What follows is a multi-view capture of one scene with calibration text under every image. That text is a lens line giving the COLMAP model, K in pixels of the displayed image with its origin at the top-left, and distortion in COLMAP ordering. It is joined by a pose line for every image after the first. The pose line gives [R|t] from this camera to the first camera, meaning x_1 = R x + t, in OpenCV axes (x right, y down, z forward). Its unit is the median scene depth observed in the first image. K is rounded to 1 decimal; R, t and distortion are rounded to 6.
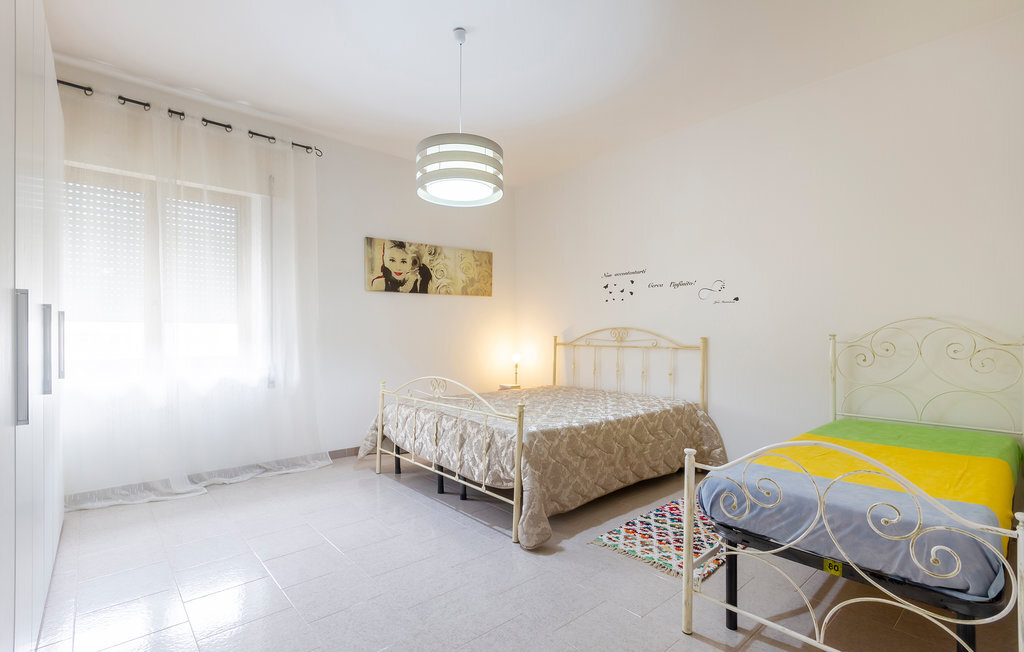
lens RADIAL K [[478.5, 0, 517.5], [0, 478.5, 333.2], [0, 0, 1]] dist [0.001449, 0.000146]
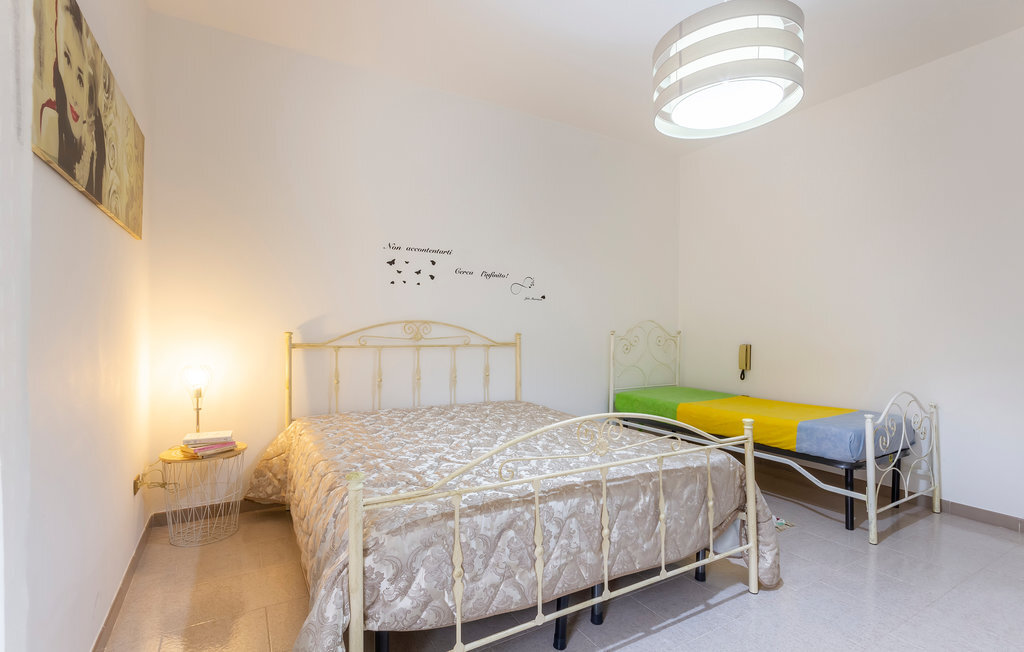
lens RADIAL K [[471.2, 0, 518.5], [0, 471.2, 322.7], [0, 0, 1]] dist [-0.012695, -0.000272]
pose [[0.195369, 0.017244, 0.980578, -0.475970], [-0.006804, 0.999845, -0.016228, 0.002210], [-0.980706, -0.003502, 0.195456, 0.699992]]
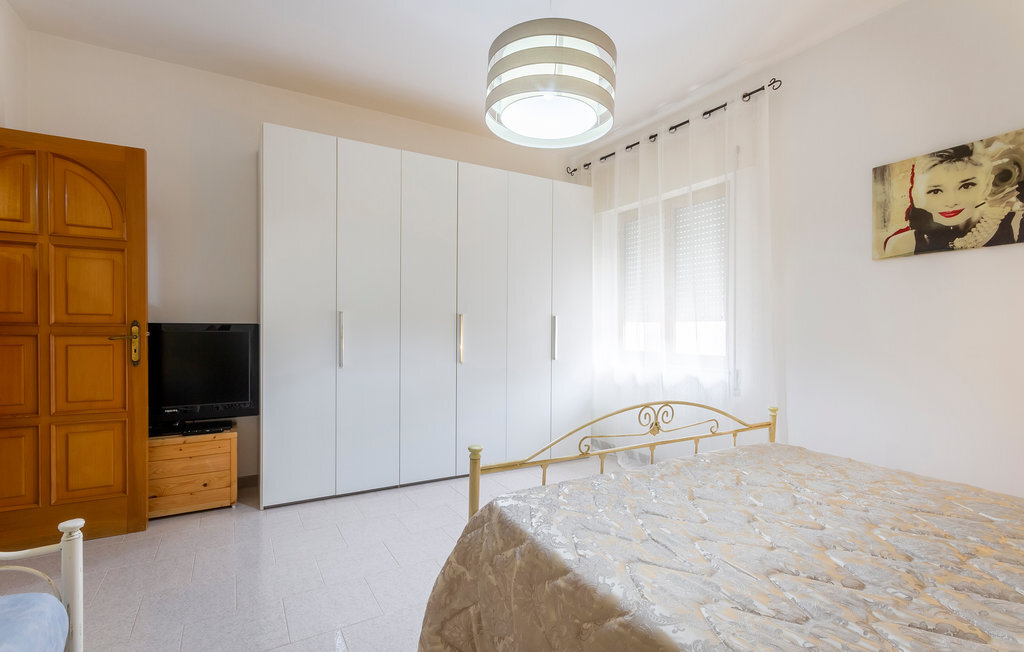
lens RADIAL K [[478.5, 0, 517.5], [0, 478.5, 333.2], [0, 0, 1]] dist [0.001449, 0.000146]
pose [[-0.198716, 0.004333, -0.980048, 0.337263], [-0.006673, 0.999961, 0.005774, 0.000482], [0.980034, 0.007687, -0.198679, 0.671284]]
